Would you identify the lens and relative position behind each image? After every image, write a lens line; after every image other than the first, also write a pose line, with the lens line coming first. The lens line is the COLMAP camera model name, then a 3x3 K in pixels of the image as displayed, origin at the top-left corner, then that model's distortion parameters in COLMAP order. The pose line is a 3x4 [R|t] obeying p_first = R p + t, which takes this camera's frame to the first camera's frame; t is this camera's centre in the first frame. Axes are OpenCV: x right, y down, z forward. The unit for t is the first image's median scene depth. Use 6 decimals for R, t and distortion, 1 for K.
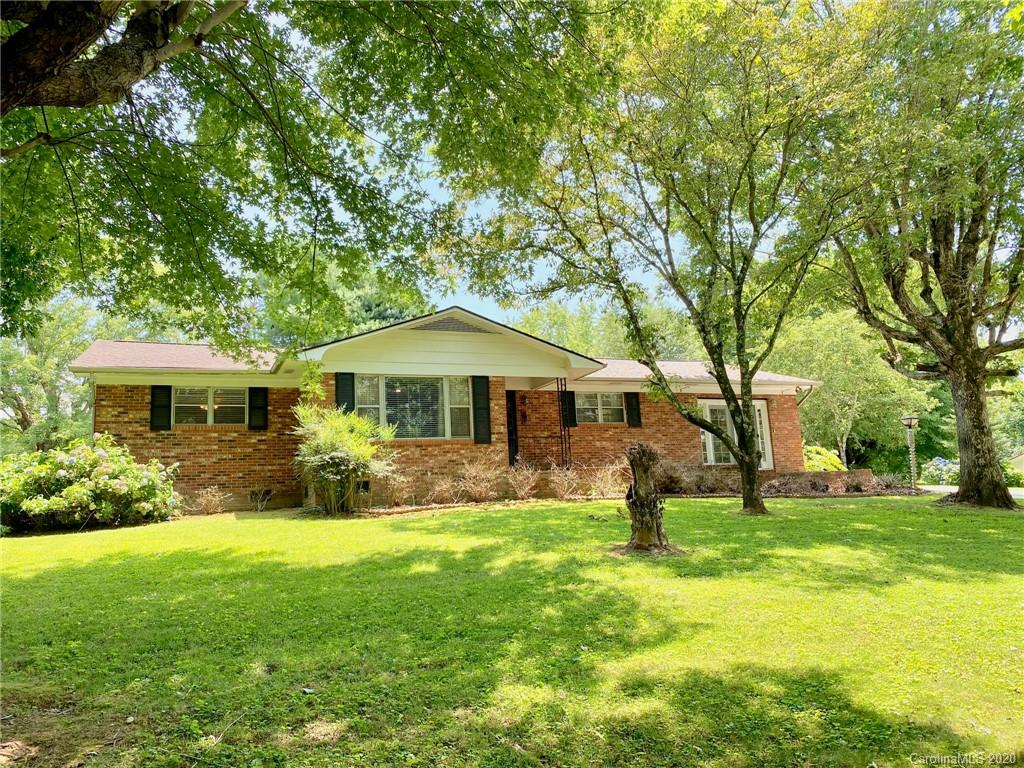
lens RADIAL K [[791.1, 0, 511.3], [0, 791.1, 383.3], [0, 0, 1]] dist [0.031041, -0.040803]
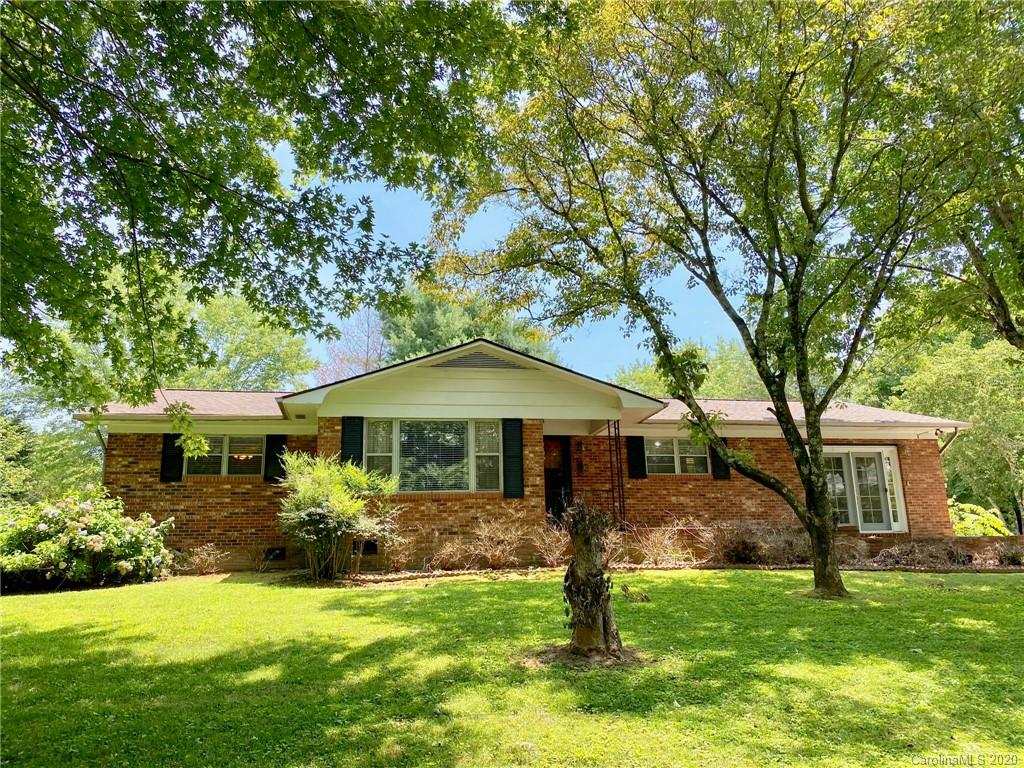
lens RADIAL K [[791.1, 0, 514.3], [0, 791.1, 385.6], [0, 0, 1]] dist [0.031041, -0.040803]
pose [[0.977692, -0.022118, -0.208877, 0.158749], [0.009450, 0.998065, -0.061450, 0.008367], [0.209832, 0.058105, 0.976009, 0.174723]]
